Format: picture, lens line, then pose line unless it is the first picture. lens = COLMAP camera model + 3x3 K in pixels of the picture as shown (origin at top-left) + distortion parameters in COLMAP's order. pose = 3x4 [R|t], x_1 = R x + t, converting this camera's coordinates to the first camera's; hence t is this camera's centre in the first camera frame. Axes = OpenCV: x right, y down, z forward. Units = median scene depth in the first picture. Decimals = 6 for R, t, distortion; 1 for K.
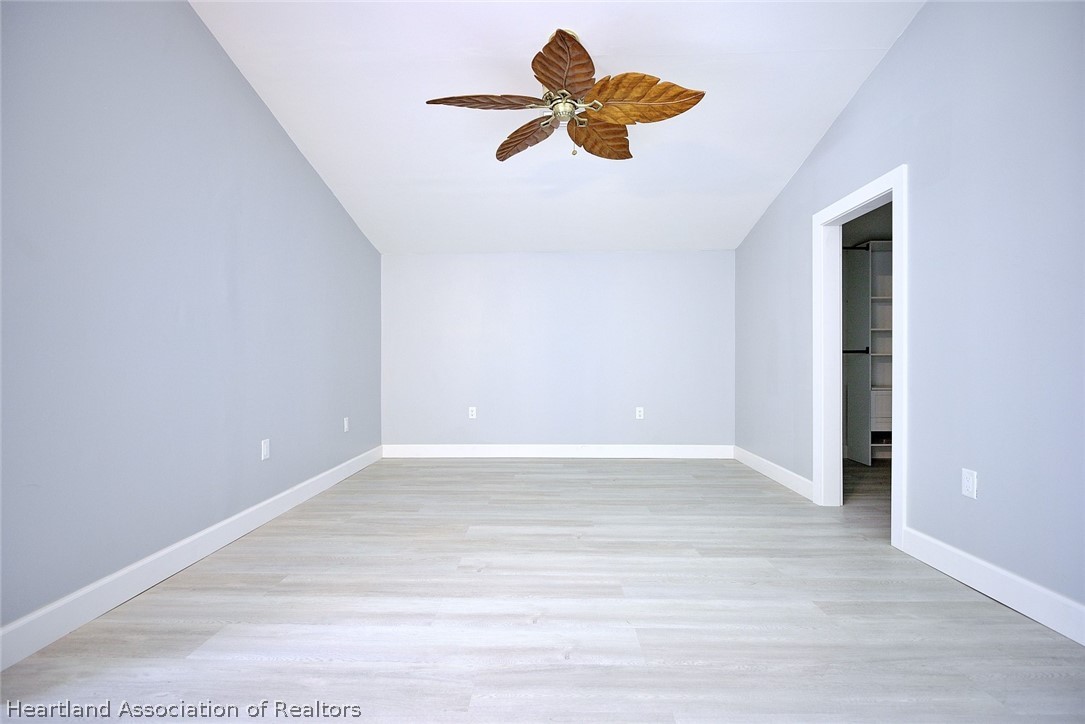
lens RADIAL K [[504.9, 0, 540.3], [0, 504.9, 361.2], [0, 0, 1]] dist [-0.000010, 0.000147]
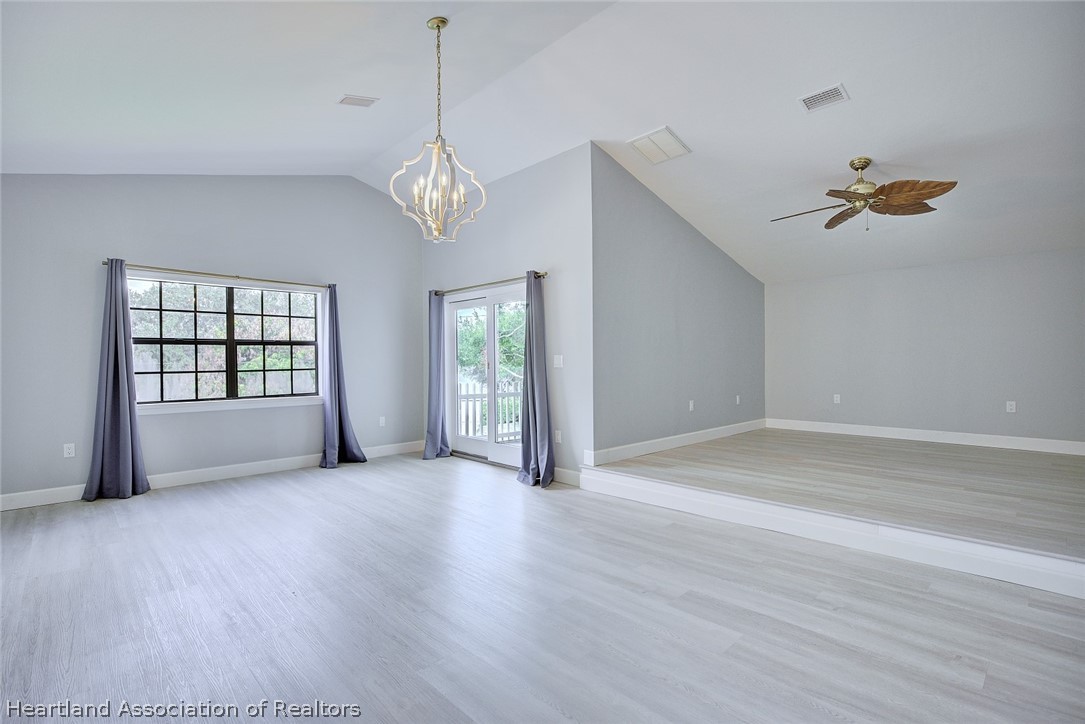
lens RADIAL K [[504.9, 0, 541.0], [0, 504.9, 361.2], [0, 0, 1]] dist [-0.000010, 0.000147]
pose [[0.710407, -0.004012, -0.703779, 0.384673], [0.004566, 0.999989, -0.001091, 0.004269], [0.703776, -0.002439, 0.710418, -0.736397]]
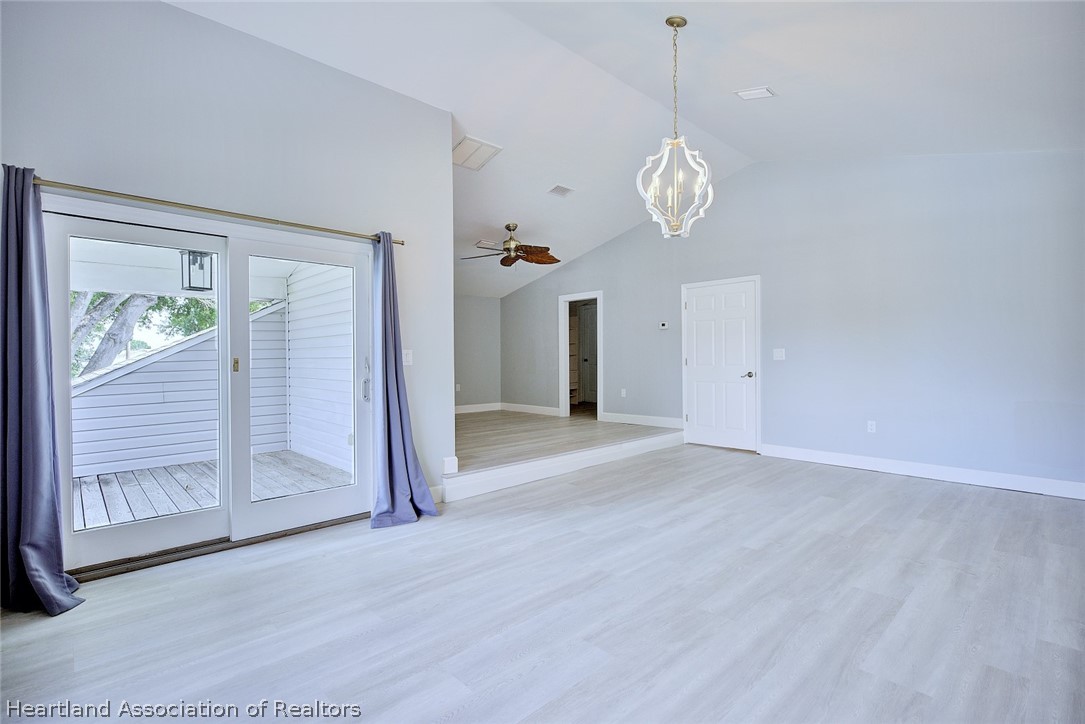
lens RADIAL K [[504.9, 0, 544.6], [0, 504.9, 360.7], [0, 0, 1]] dist [-0.000010, 0.000147]
pose [[0.703760, -0.006004, 0.710412, -1.354498], [0.004917, 0.999982, 0.003580, 0.009049], [-0.710421, 0.000974, 0.703777, -0.695199]]
